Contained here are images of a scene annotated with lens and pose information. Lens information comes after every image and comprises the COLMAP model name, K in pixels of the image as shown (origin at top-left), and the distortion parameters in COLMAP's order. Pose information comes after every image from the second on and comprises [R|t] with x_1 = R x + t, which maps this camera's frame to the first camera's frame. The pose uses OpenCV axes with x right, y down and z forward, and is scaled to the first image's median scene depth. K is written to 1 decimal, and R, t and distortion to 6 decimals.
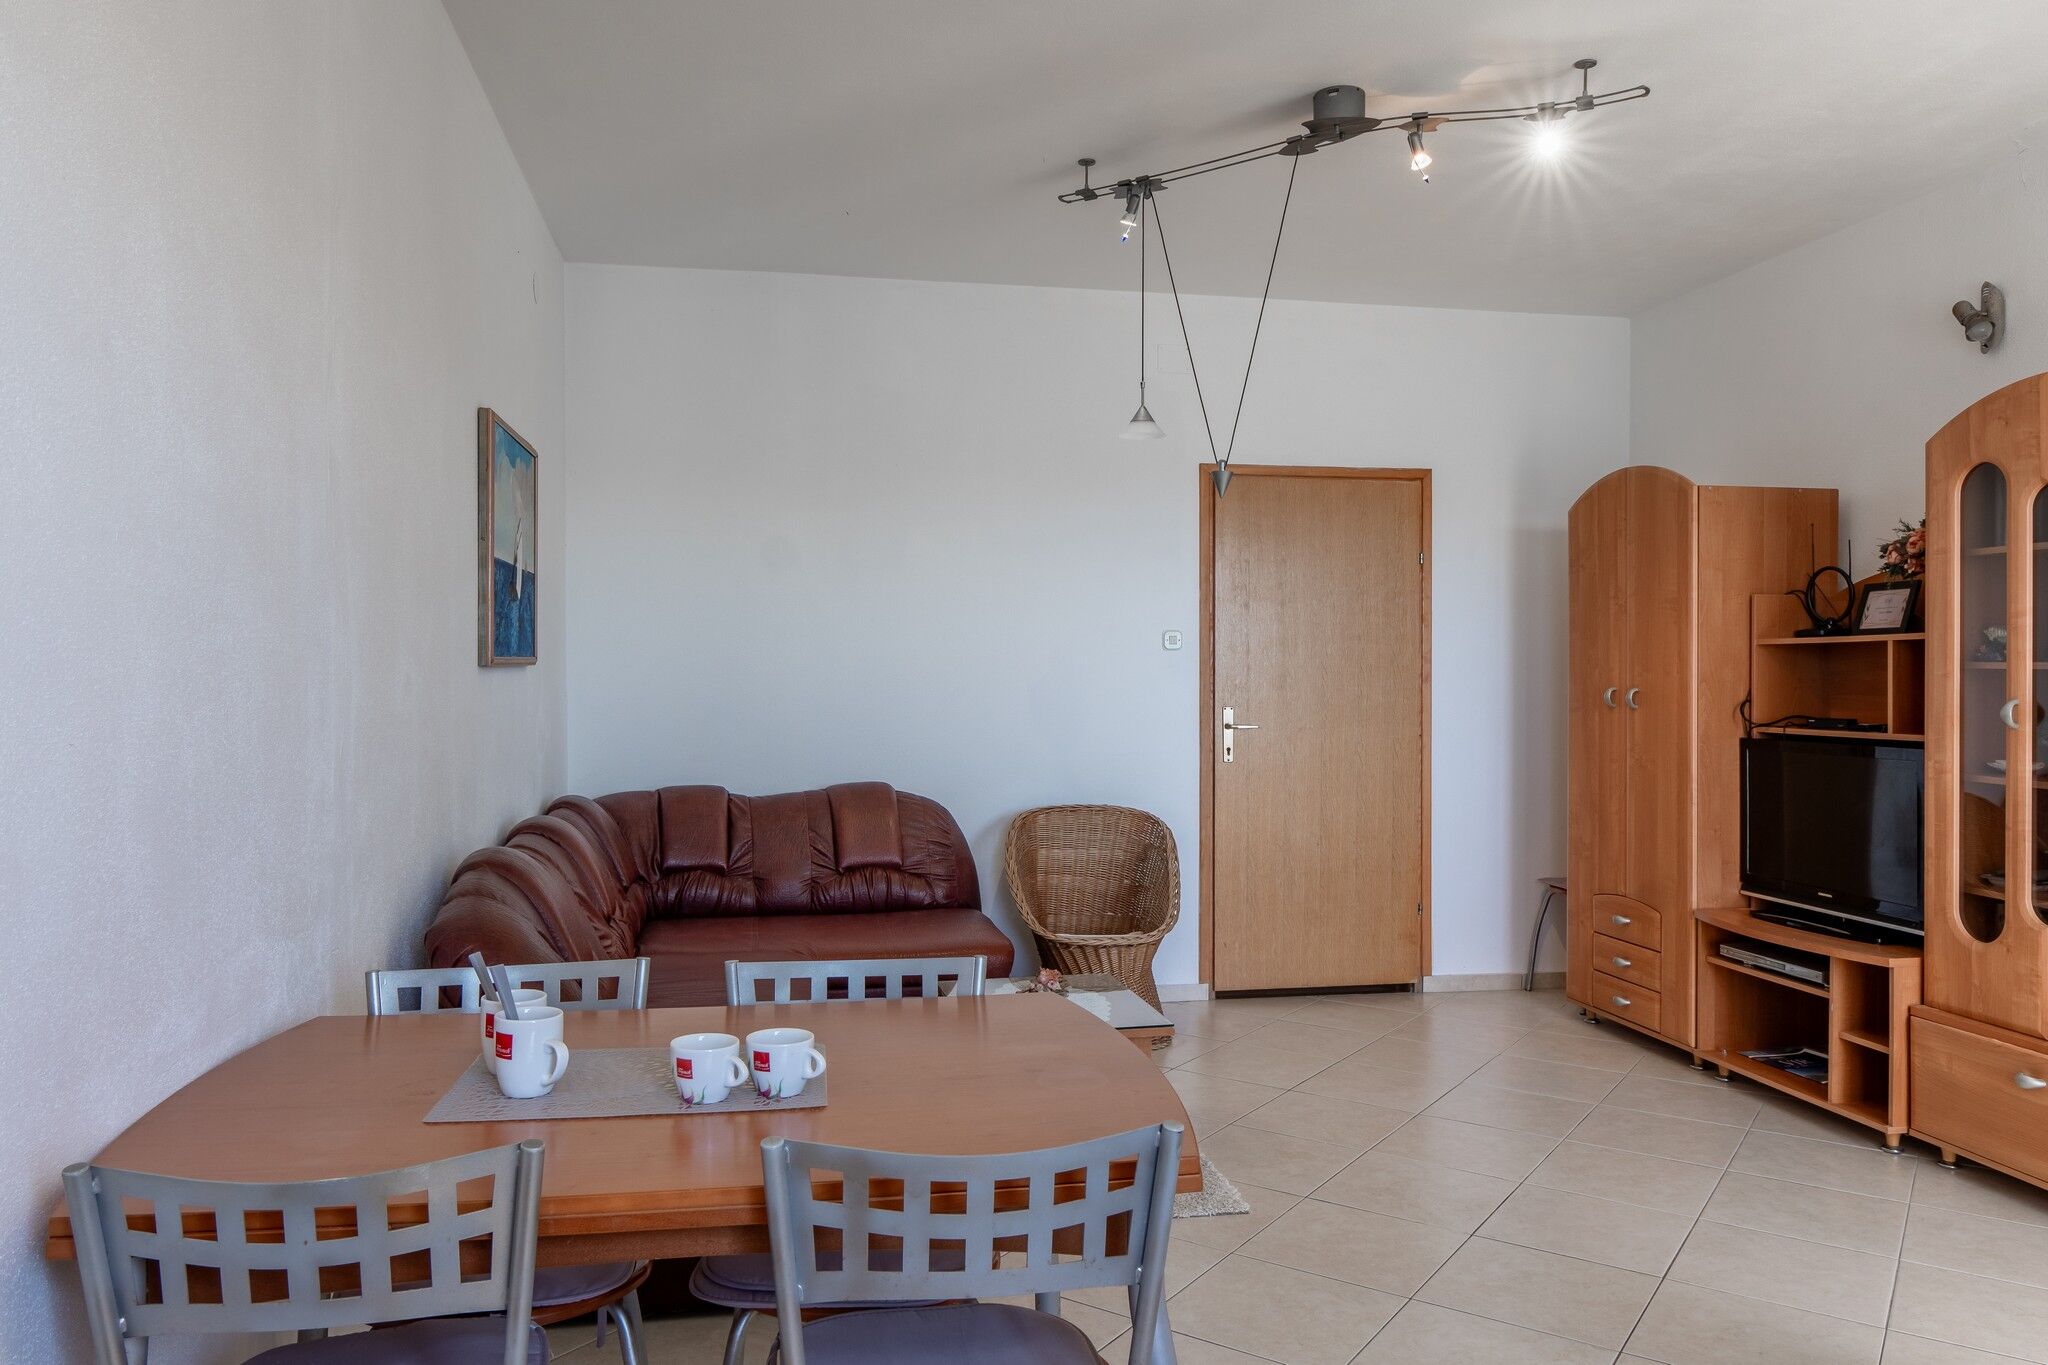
lens RADIAL K [[1413.8, 0, 1024.0], [0, 1413.8, 682.5], [0, 0, 1]] dist [0.001669, -0.011001]
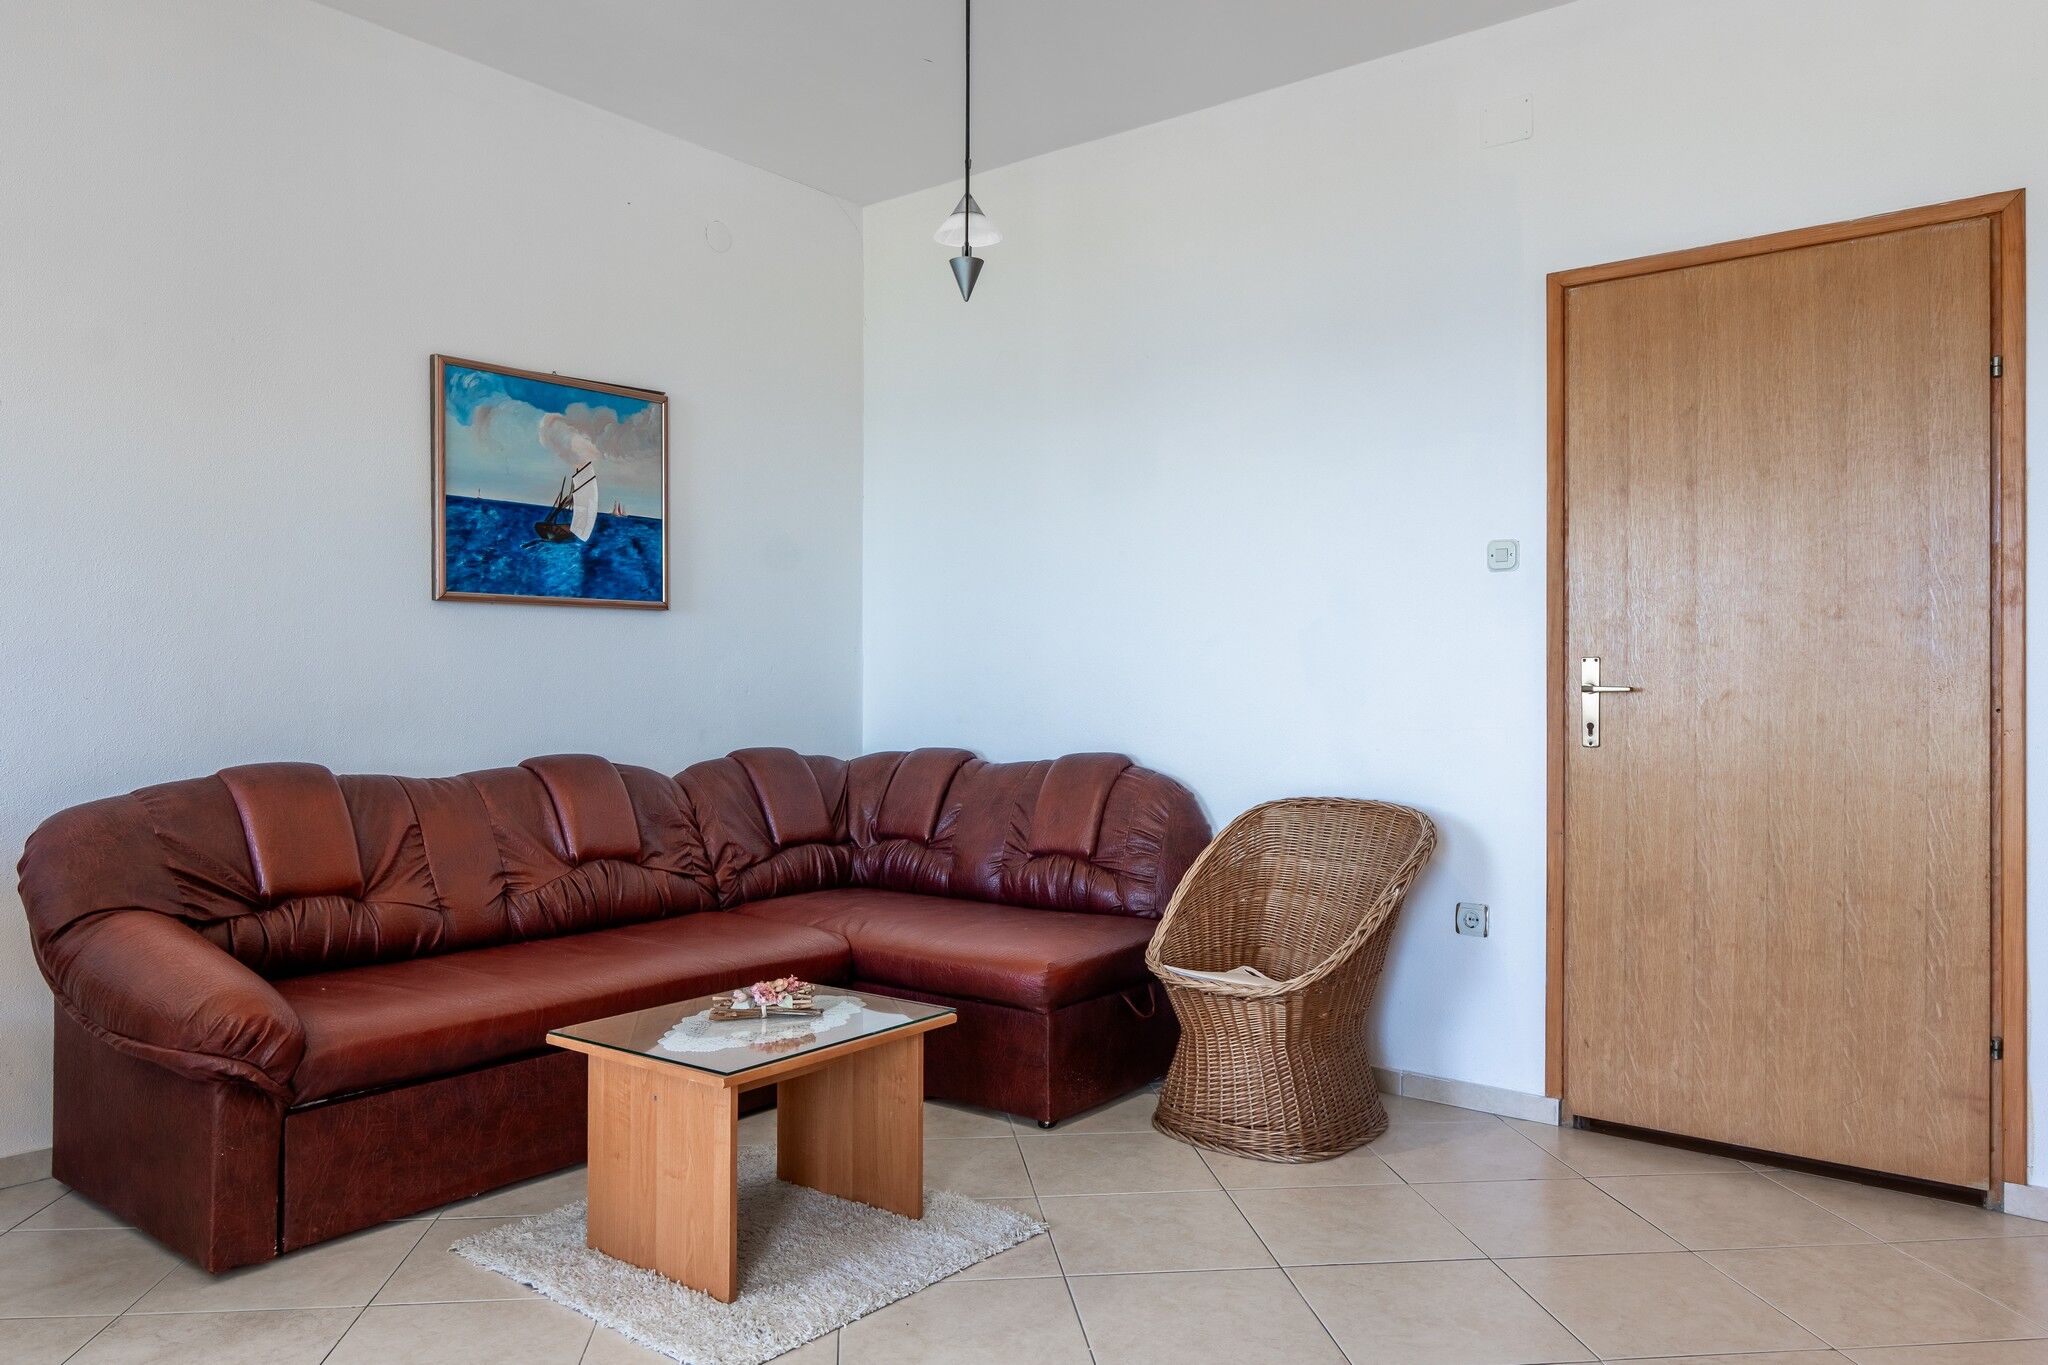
lens RADIAL K [[1413.8, 0, 1024.0], [0, 1413.8, 682.5], [0, 0, 1]] dist [0.001669, -0.011001]
pose [[0.658835, -0.000043, -0.752287, 0.539421], [-0.007677, 0.999948, -0.006780, 0.041375], [0.752248, 0.010242, 0.658800, 0.491635]]
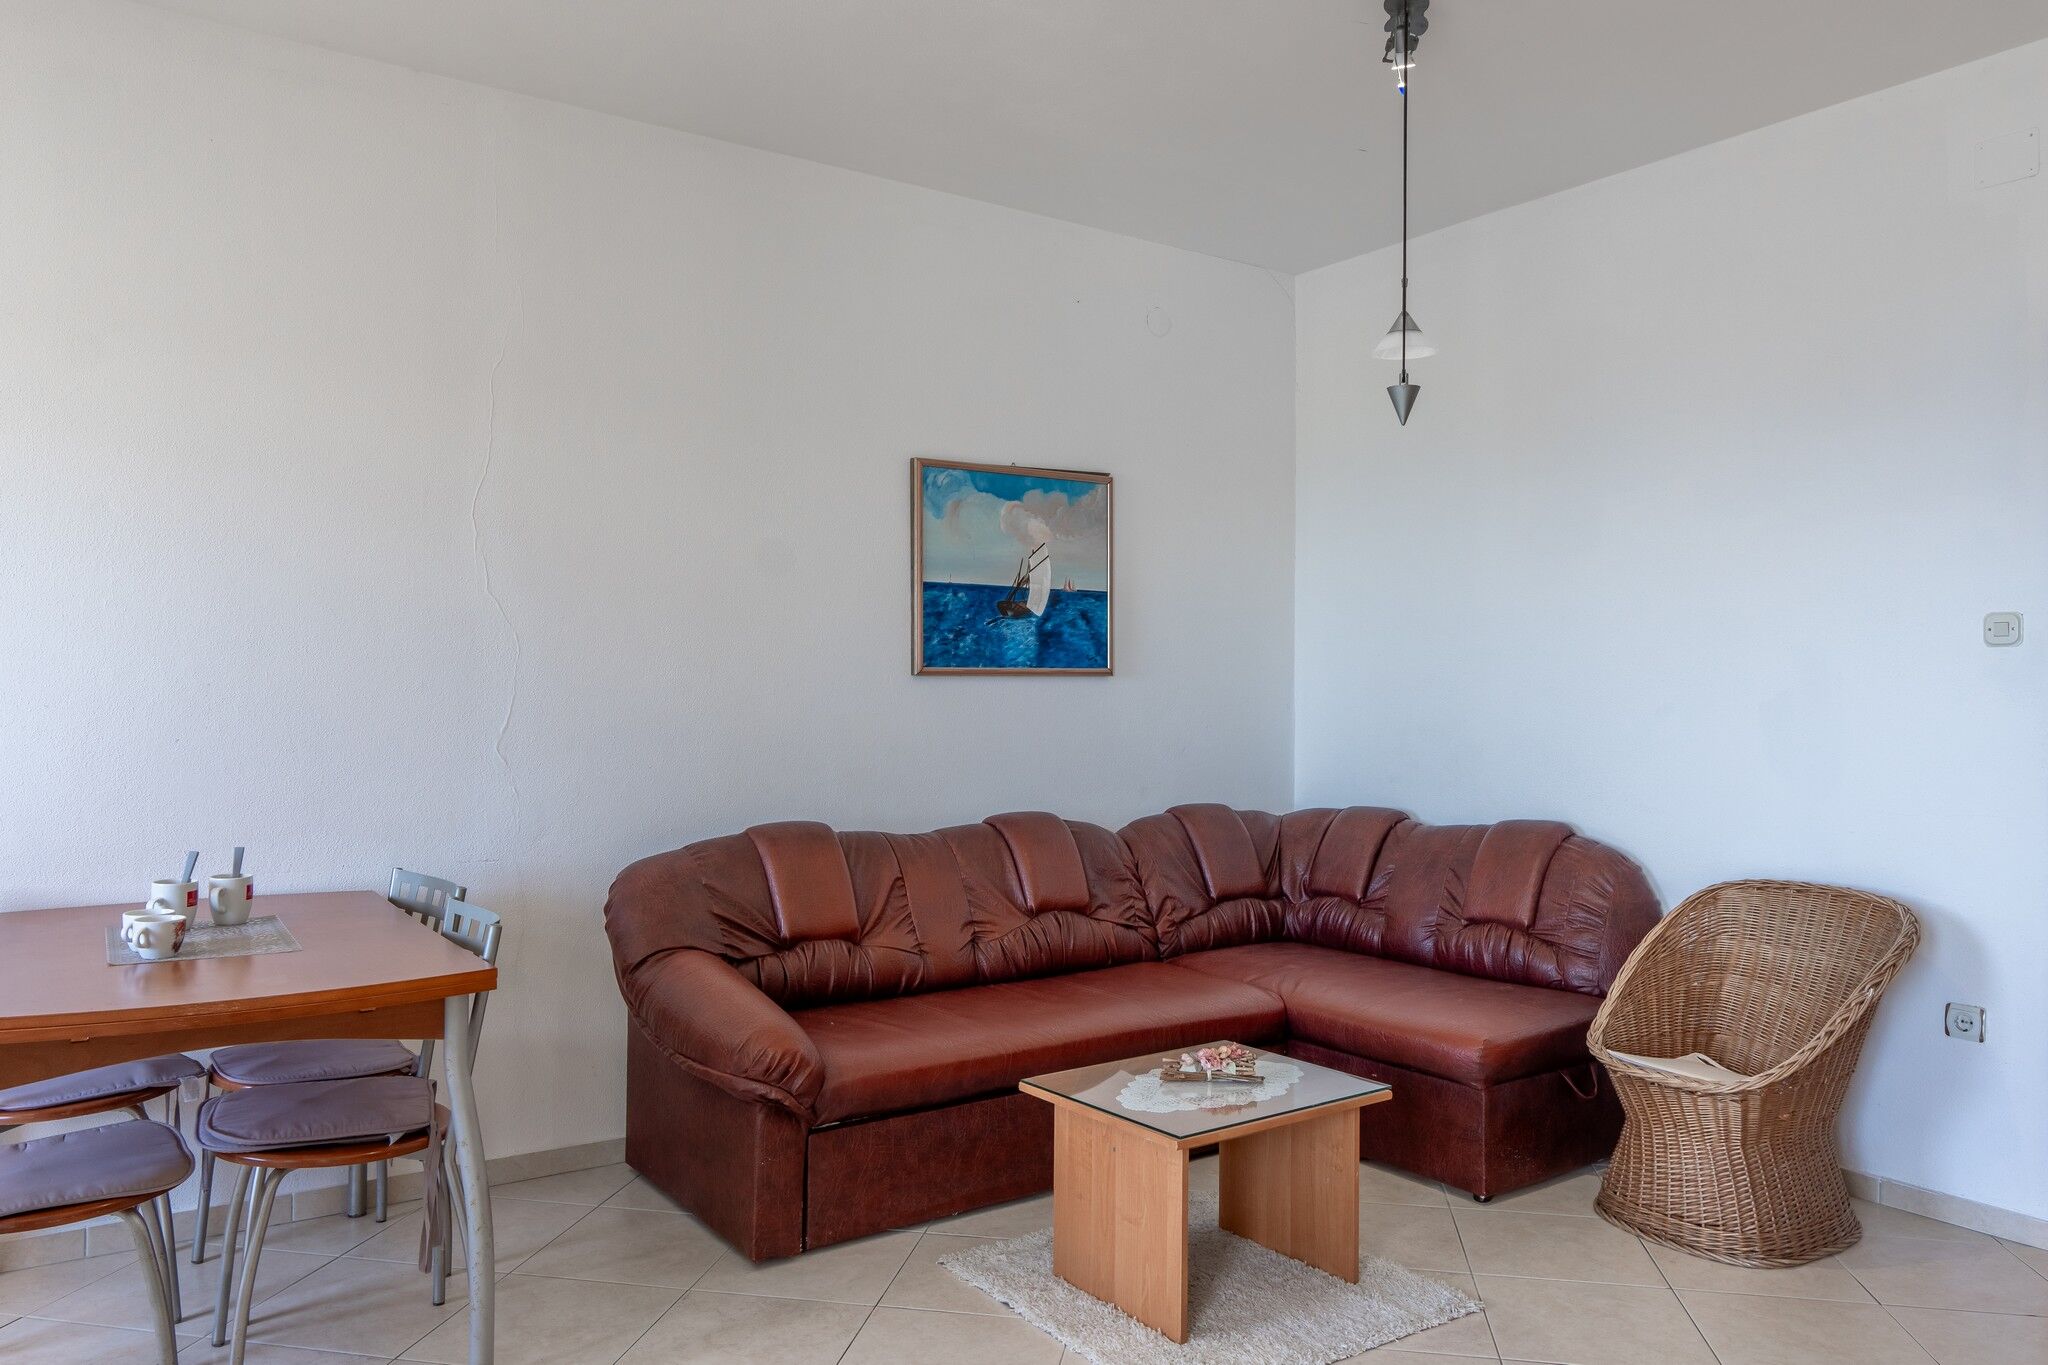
lens RADIAL K [[1443.5, 0, 1024.0], [0, 1443.5, 682.5], [0, 0, 1]] dist [-0.000960, -0.001968]
pose [[0.415243, -0.000381, -0.909711, 0.586008], [-0.010890, 0.999926, -0.005390, 0.000218], [0.909645, 0.012145, 0.415208, 0.448267]]
